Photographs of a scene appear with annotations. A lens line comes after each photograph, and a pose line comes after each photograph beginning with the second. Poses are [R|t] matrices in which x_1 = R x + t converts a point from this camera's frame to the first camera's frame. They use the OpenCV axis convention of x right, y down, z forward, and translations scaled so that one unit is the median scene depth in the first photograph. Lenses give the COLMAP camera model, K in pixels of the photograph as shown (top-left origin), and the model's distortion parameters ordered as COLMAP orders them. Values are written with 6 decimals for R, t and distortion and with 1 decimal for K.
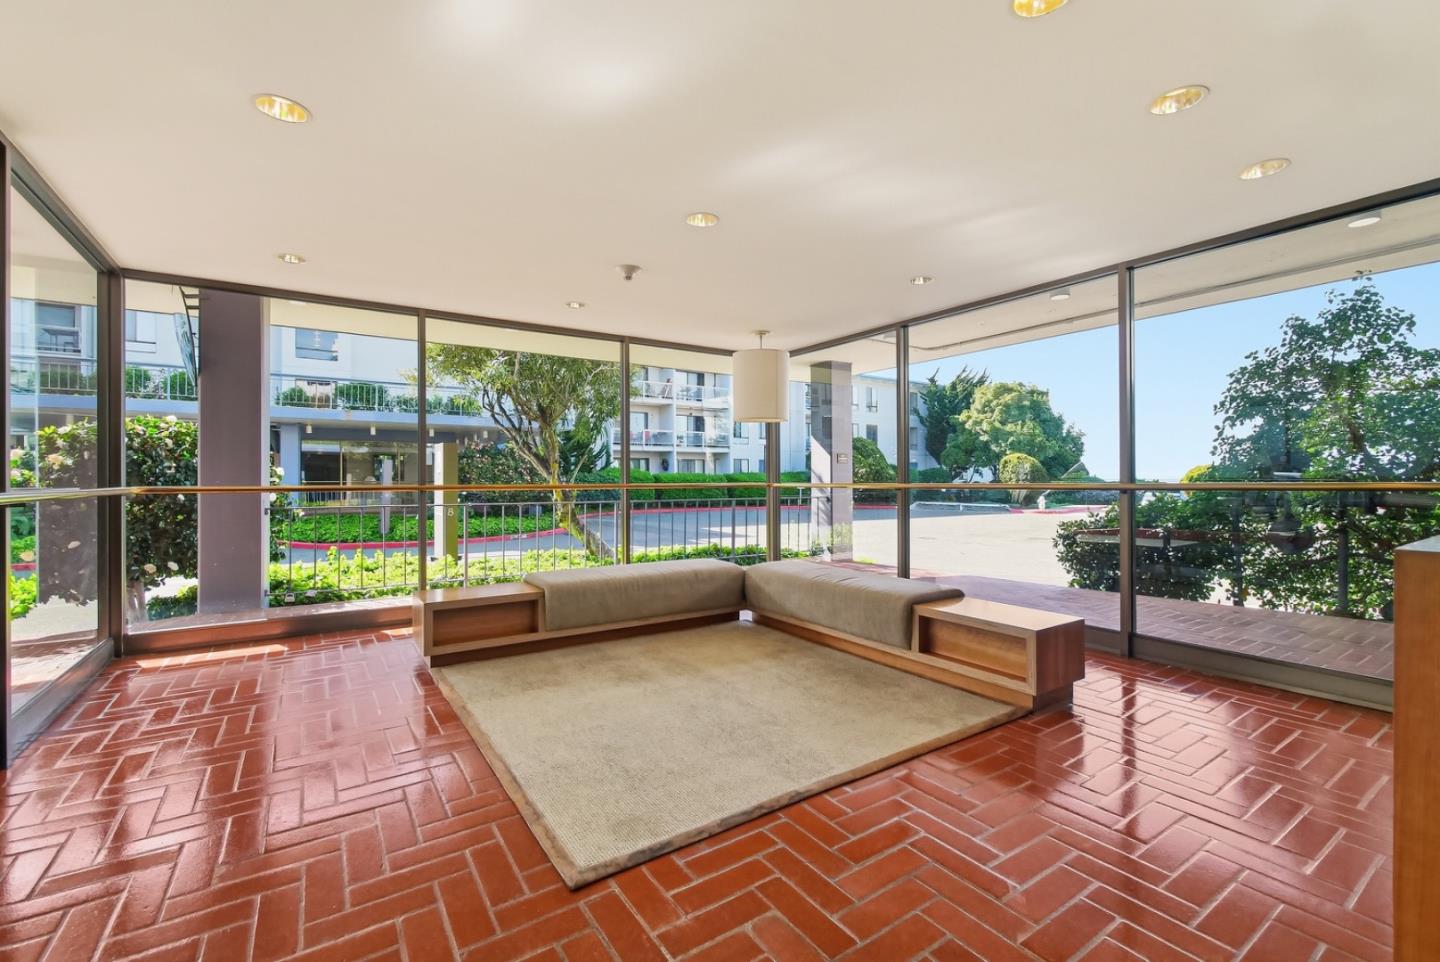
lens RADIAL K [[606.5, 0, 714.4], [0, 606.5, 479.0], [0, 0, 1]] dist [-0.001127, -0.000018]
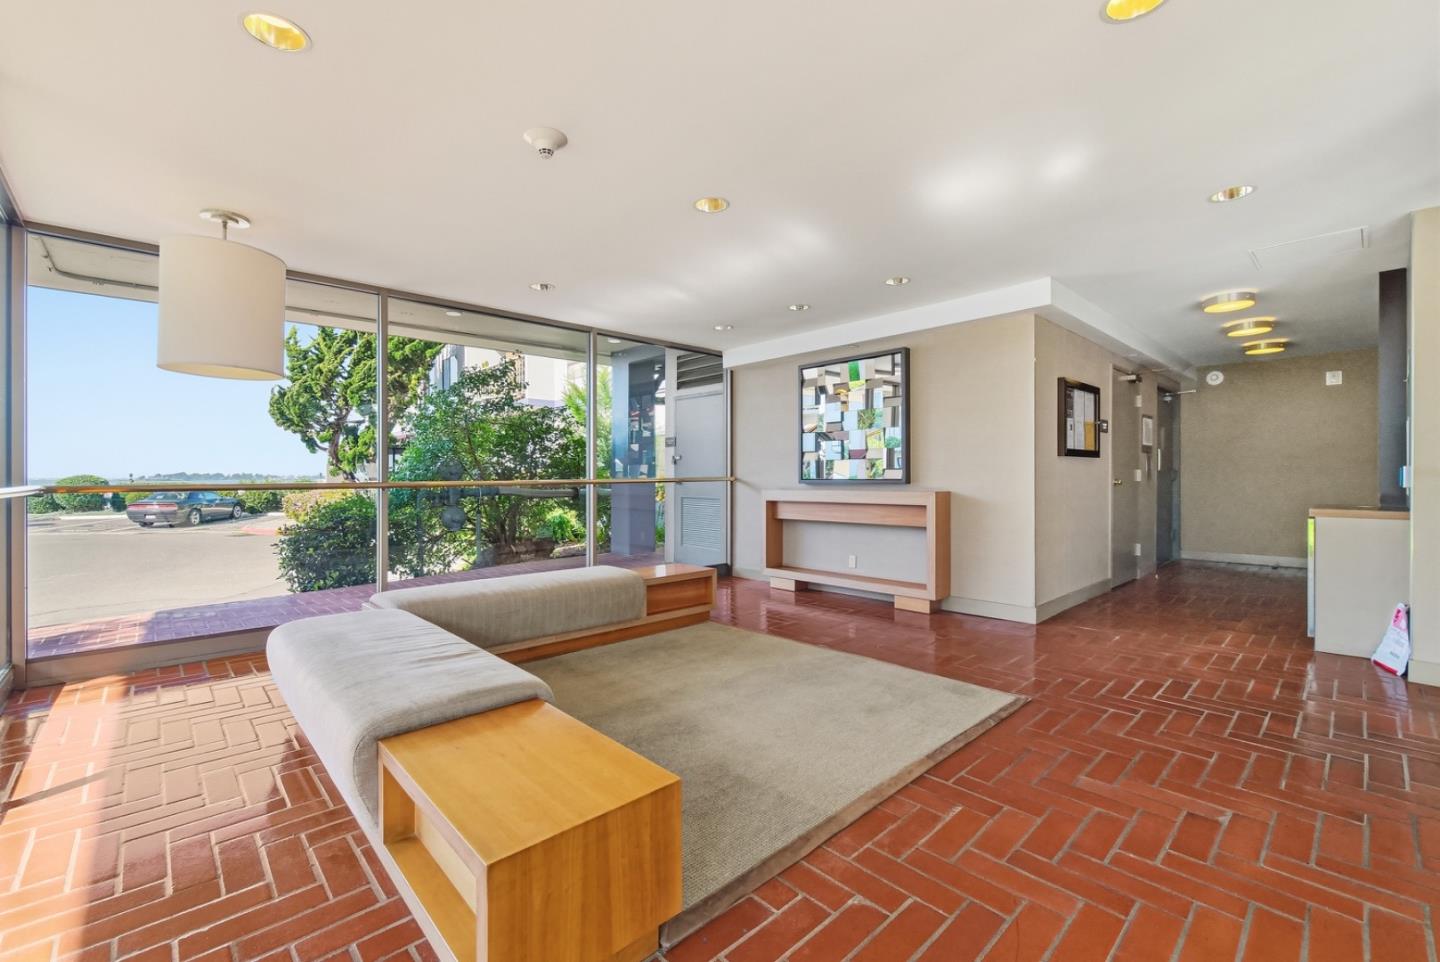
lens RADIAL K [[606.5, 0, 714.4], [0, 606.5, 479.0], [0, 0, 1]] dist [-0.001127, -0.000018]
pose [[-0.163051, -0.001506, 0.986616, -0.963179], [-0.002260, 0.999997, 0.001153, 0.005096], [-0.986615, -0.002042, -0.163054, 1.141569]]
